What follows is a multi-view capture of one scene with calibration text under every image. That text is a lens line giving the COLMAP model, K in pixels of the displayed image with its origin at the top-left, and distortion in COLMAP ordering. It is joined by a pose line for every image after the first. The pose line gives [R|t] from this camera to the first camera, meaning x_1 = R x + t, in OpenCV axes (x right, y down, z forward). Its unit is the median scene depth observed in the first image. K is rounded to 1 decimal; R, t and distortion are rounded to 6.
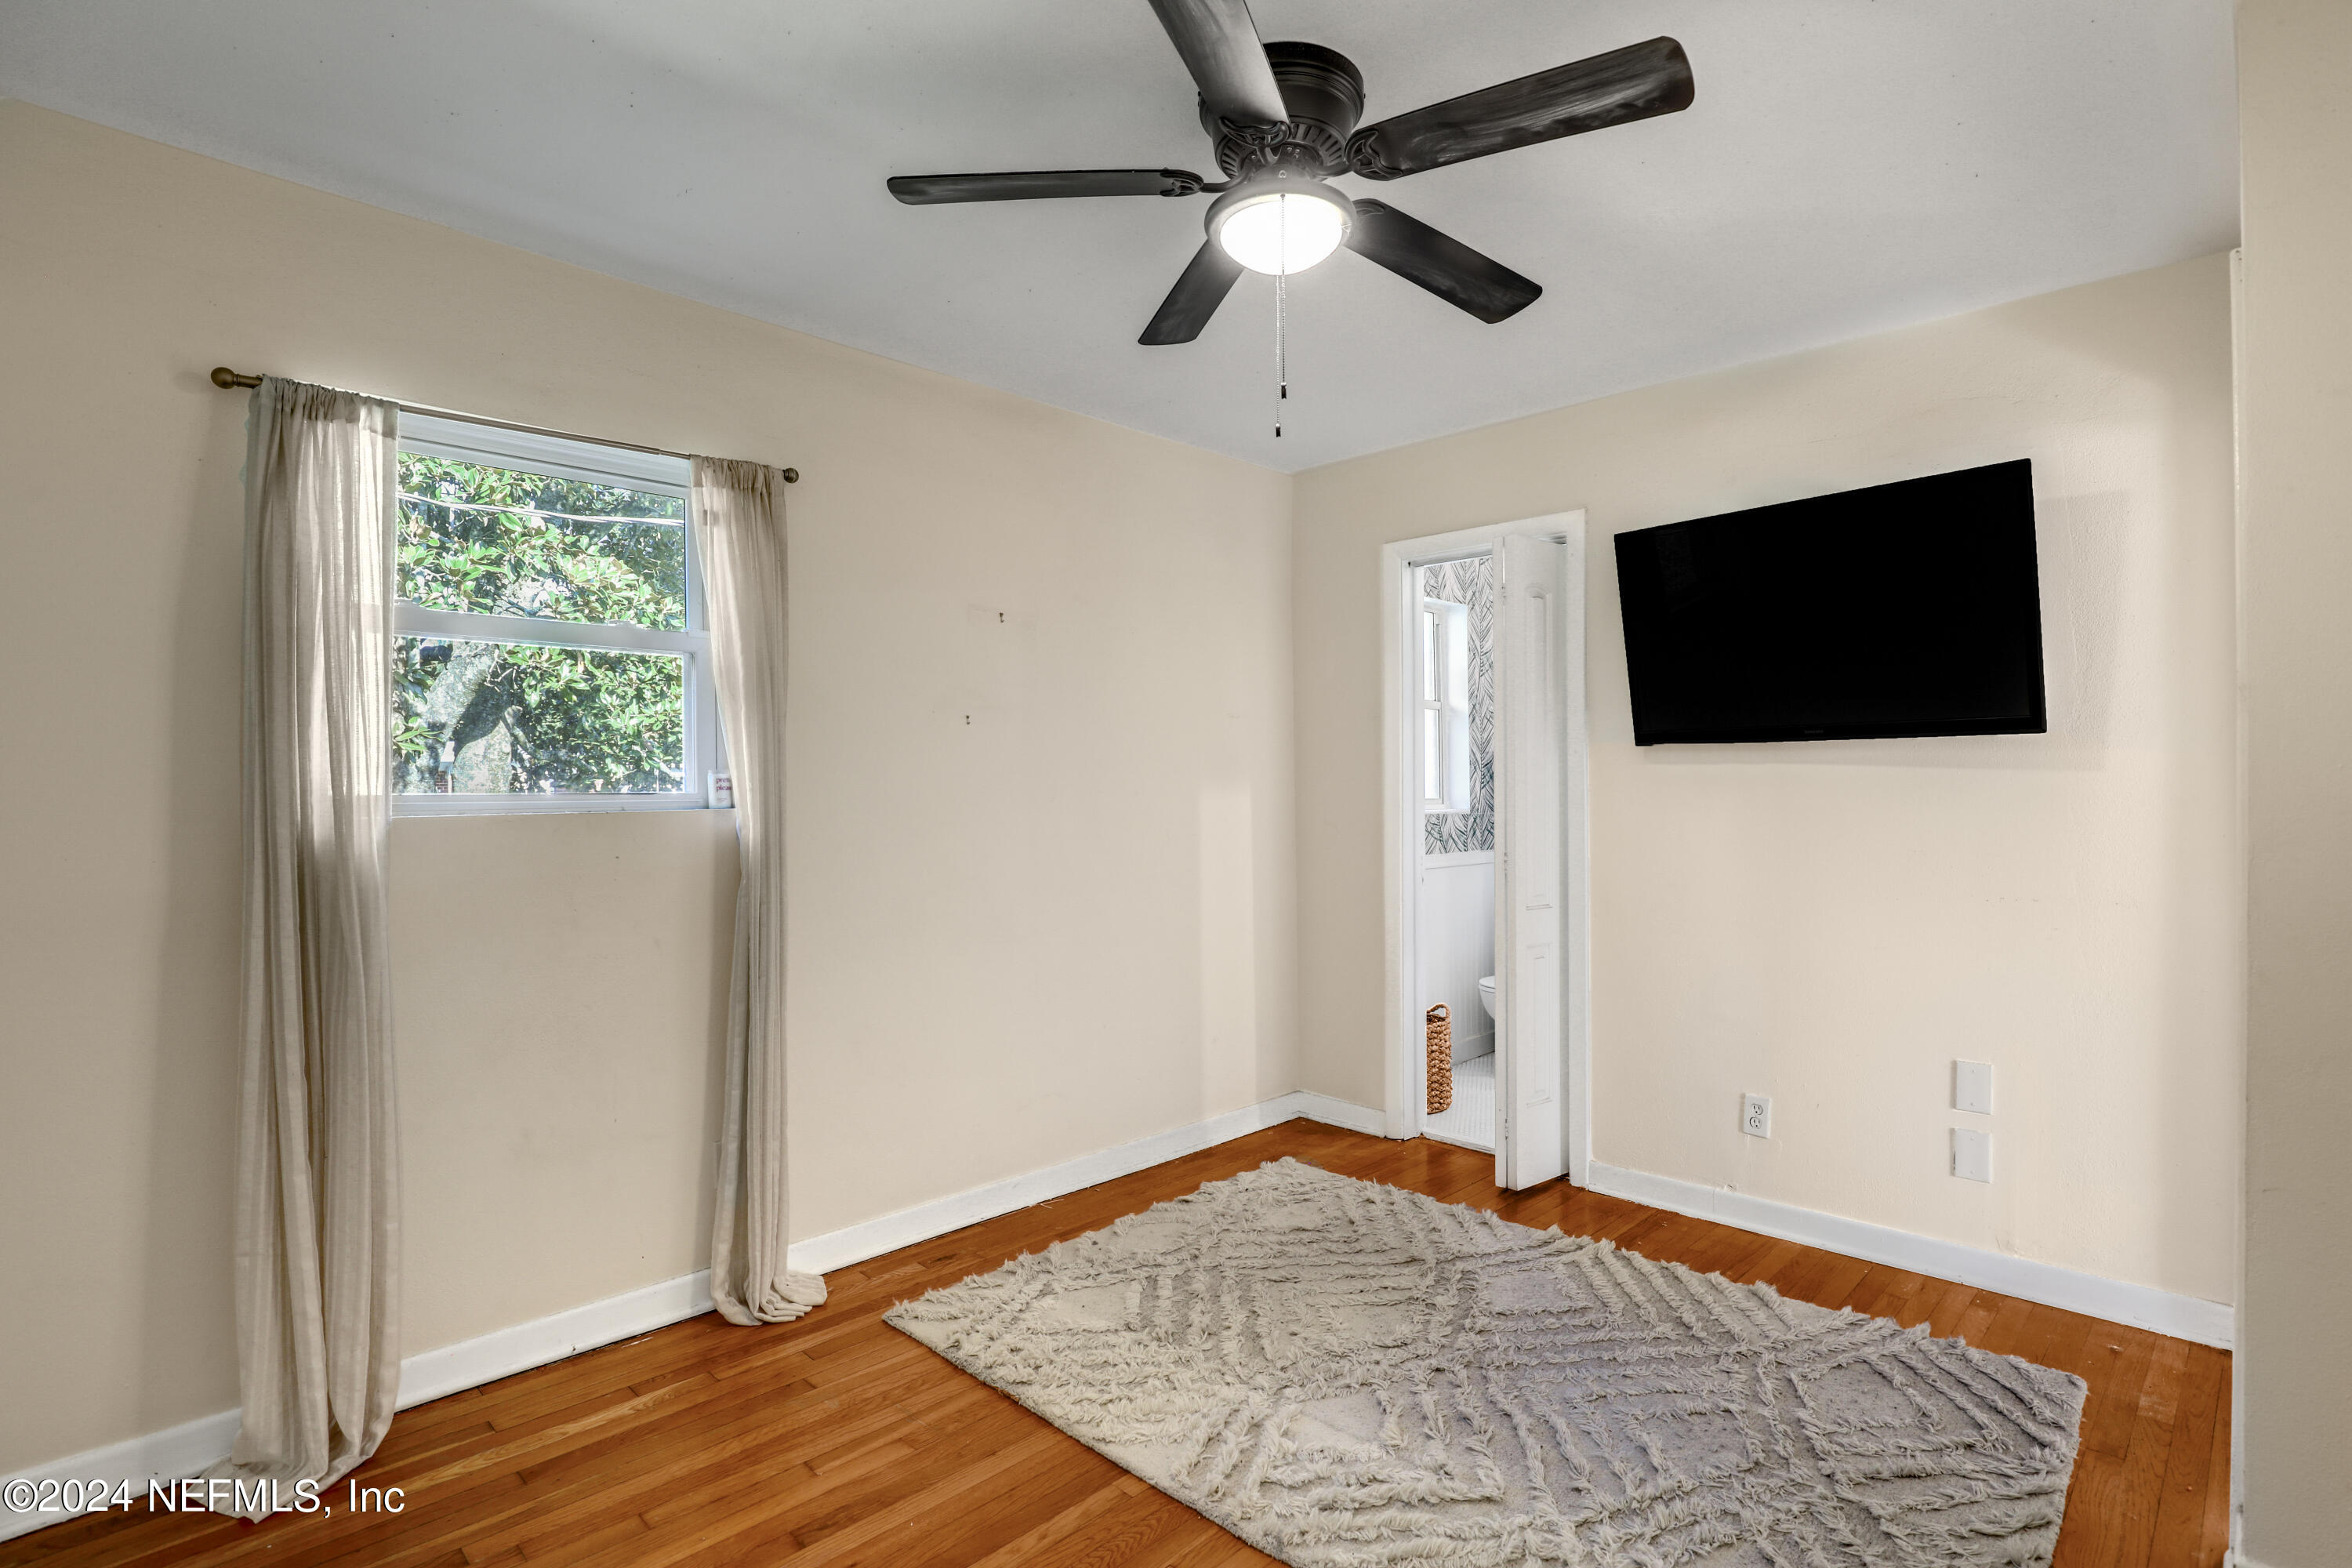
lens RADIAL K [[1138.7, 0, 1197.3], [0, 1138.7, 794.7], [0, 0, 1]] dist [-0.026560, 0.001103]
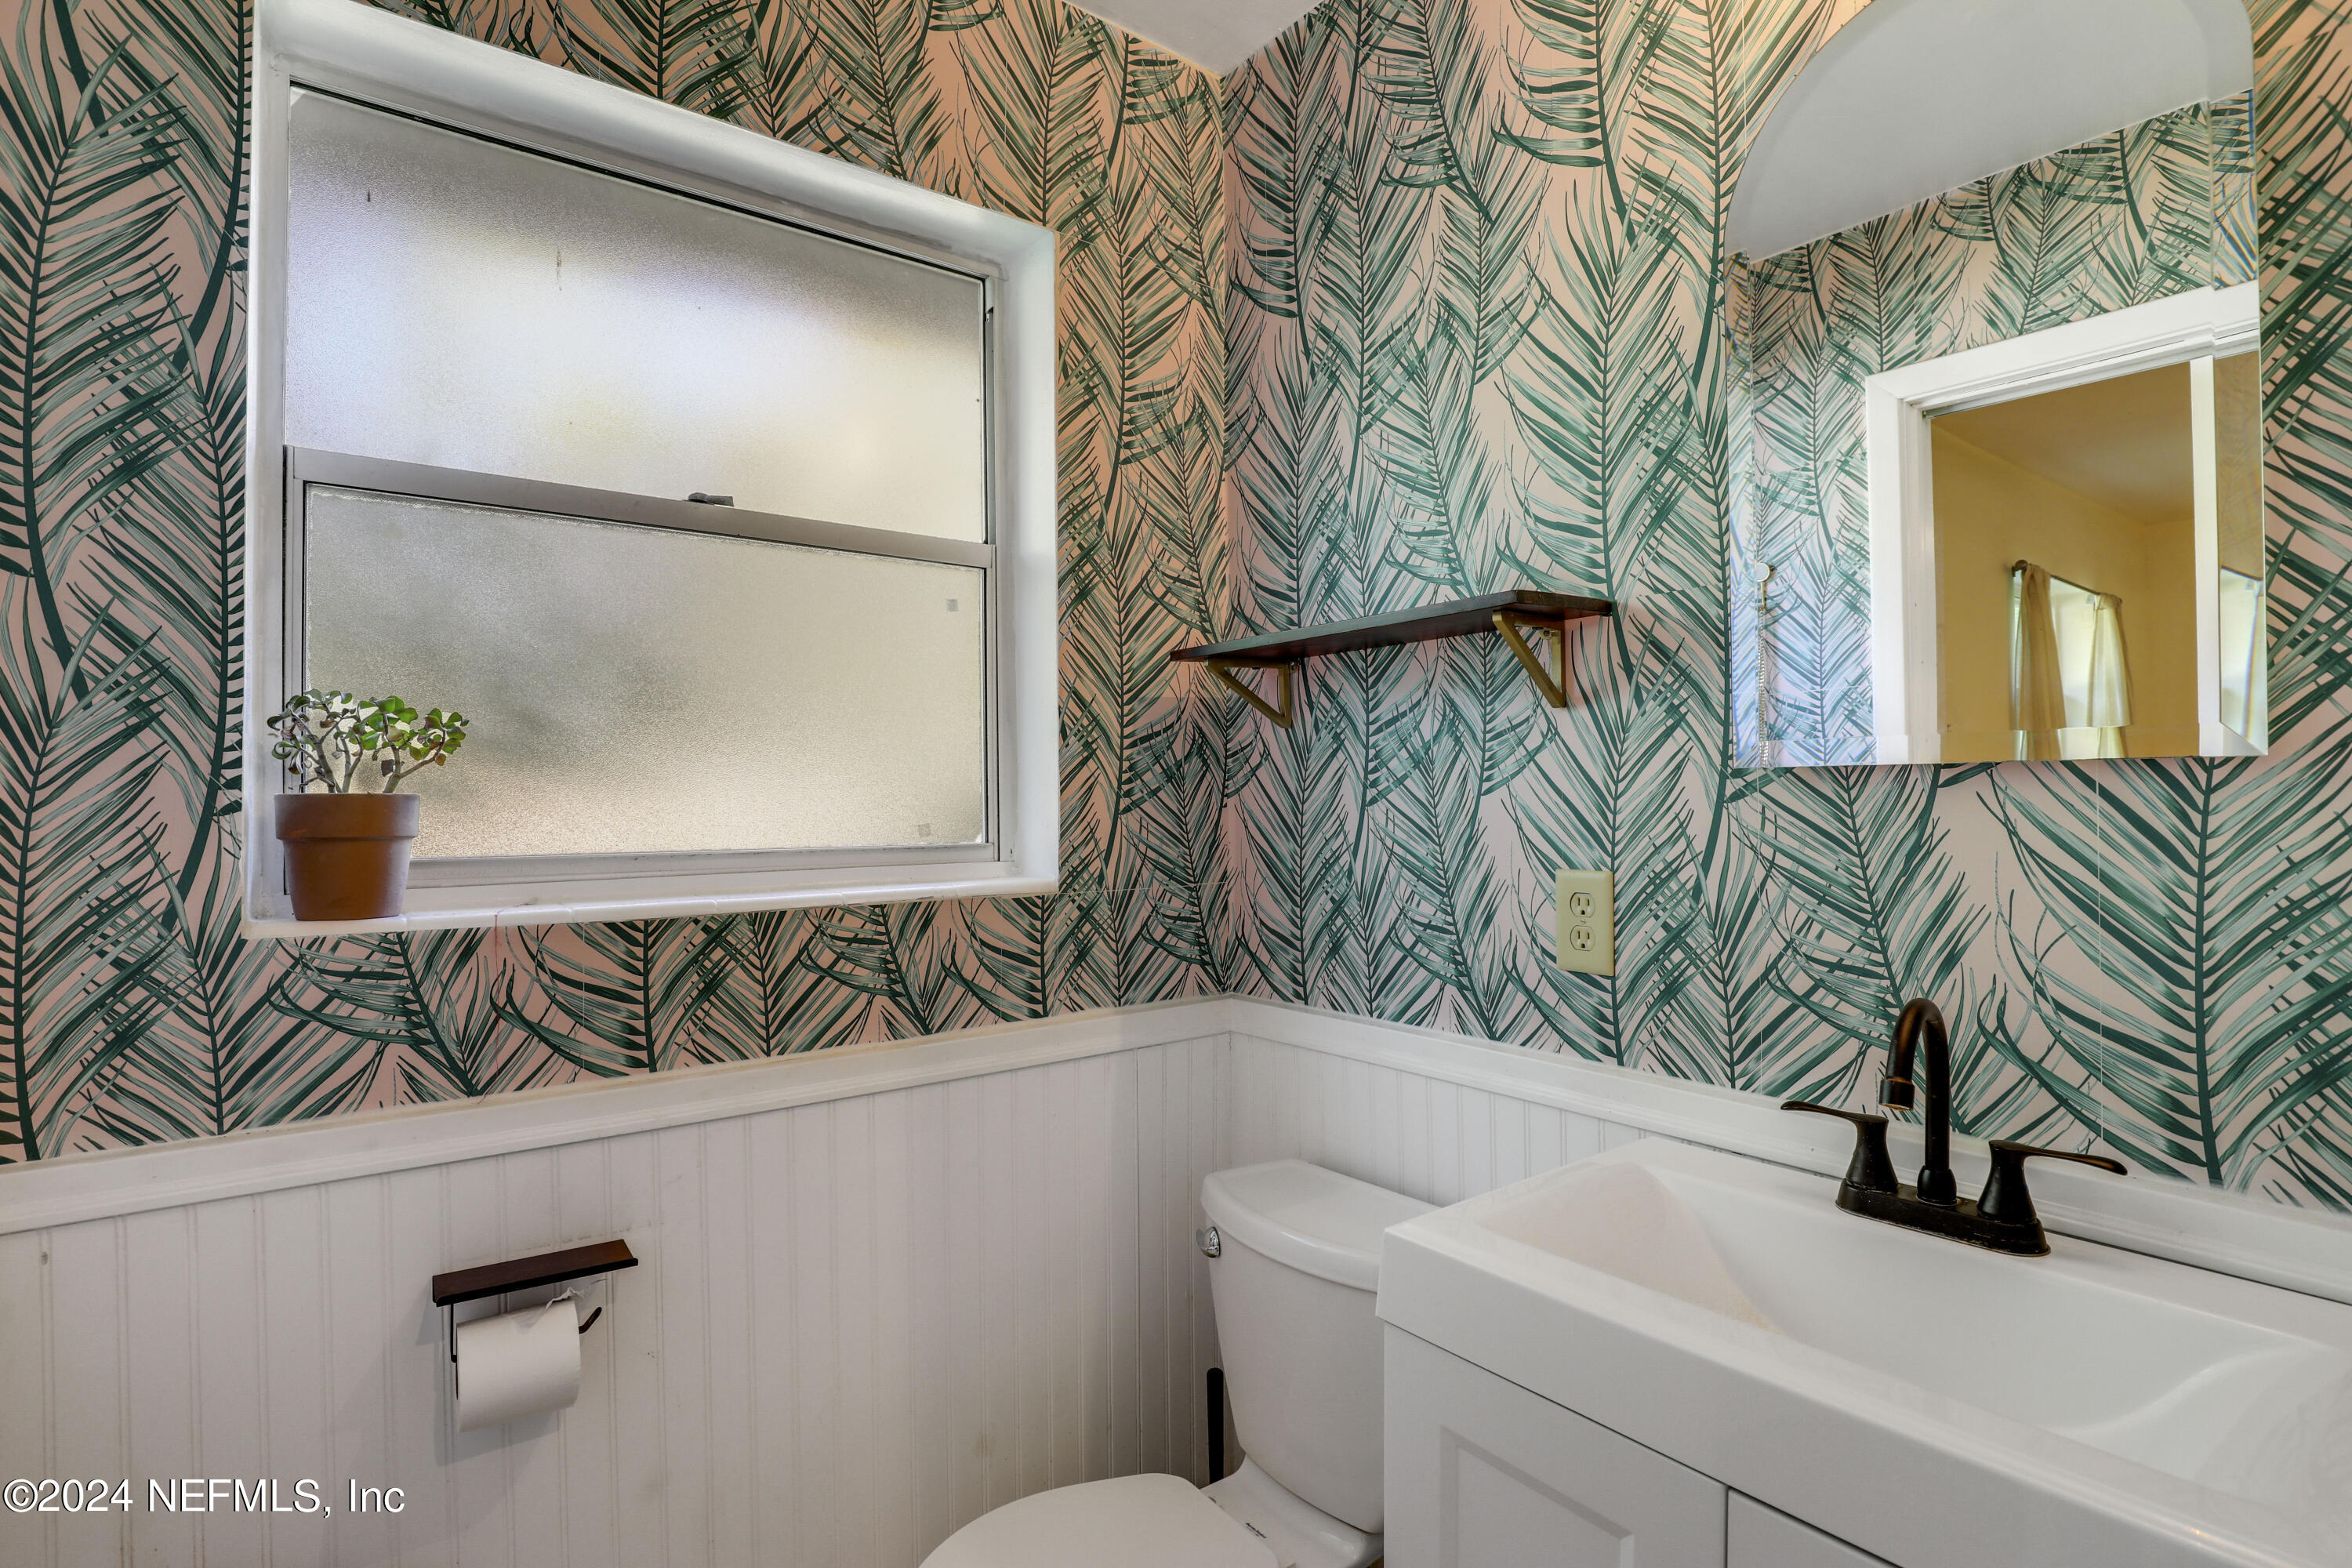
lens RADIAL K [[1117.9, 0, 1189.6], [0, 1117.9, 791.4], [0, 0, 1]] dist [-0.024191, 0.001612]
pose [[0.991147, -0.003159, -0.132735, 0.314307], [0.002304, 0.999976, -0.006602, -0.009271], [0.132753, 0.006237, 0.991130, 0.699071]]
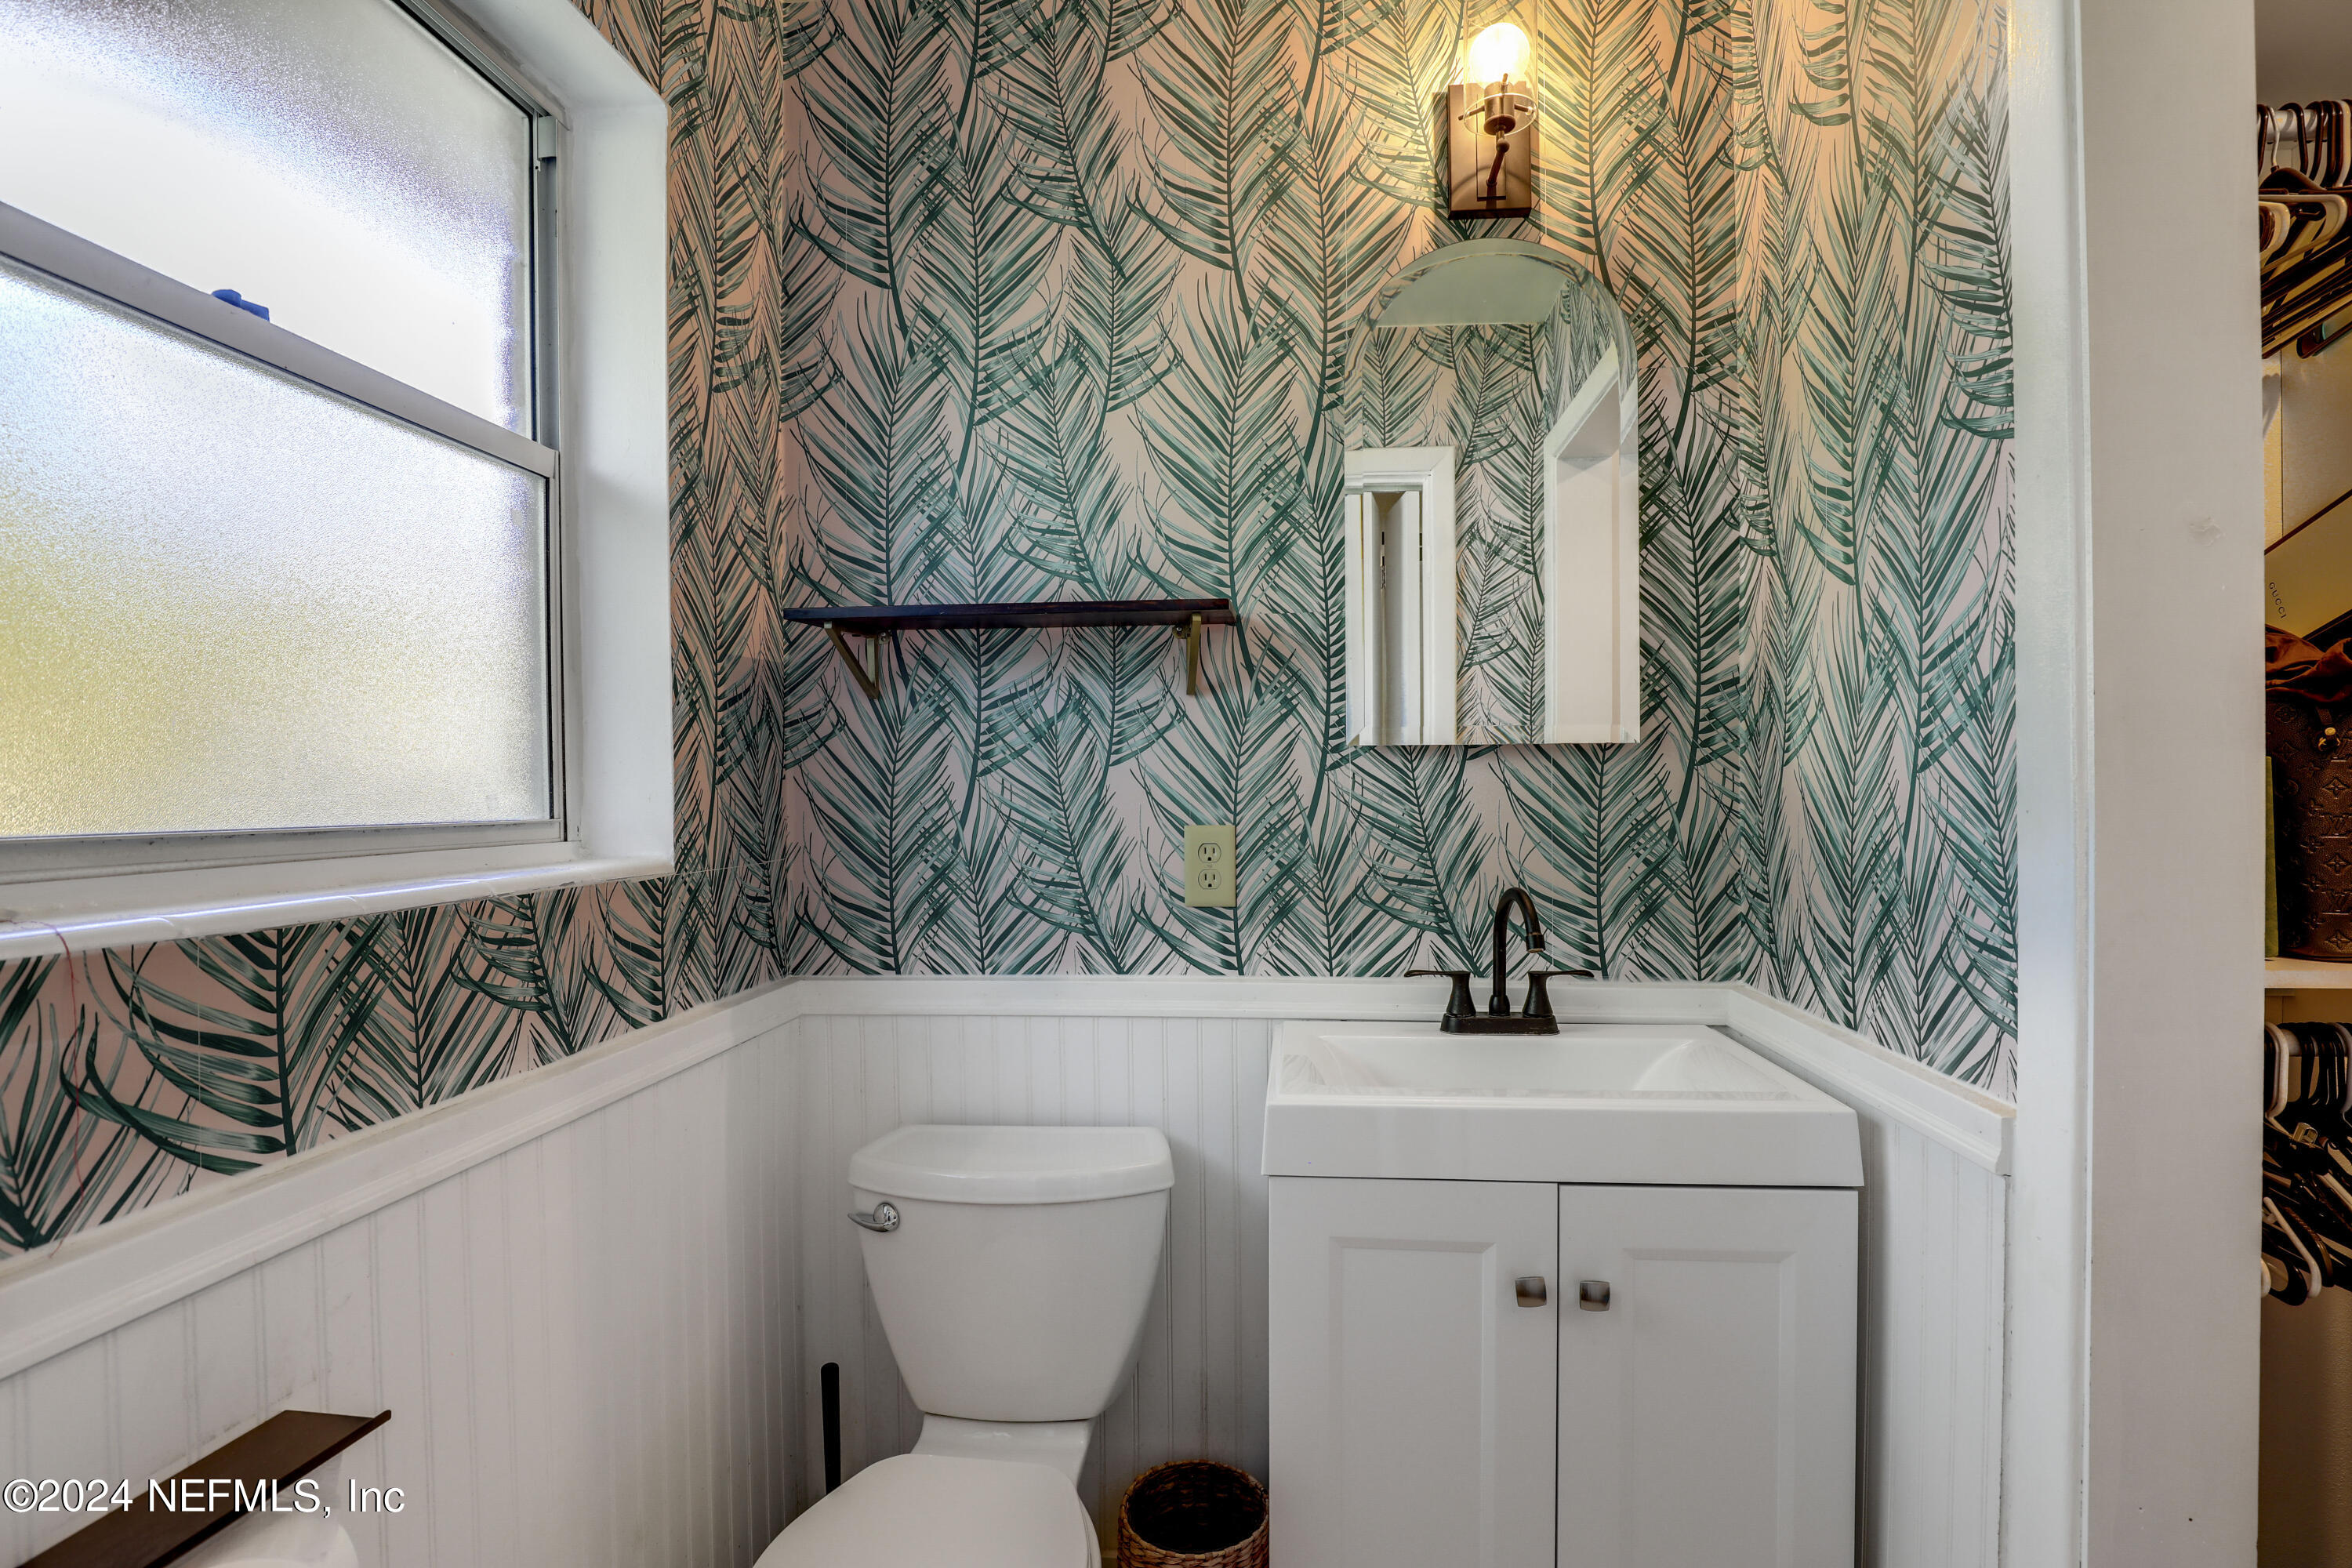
lens RADIAL K [[1117.9, 0, 1189.6], [0, 1117.9, 791.4], [0, 0, 1]] dist [-0.024191, 0.001612]
pose [[0.777804, -0.001894, 0.628504, 0.168869], [0.003360, 0.999994, -0.001145, -0.002393], [-0.628498, 0.003003, 0.777805, 0.716743]]
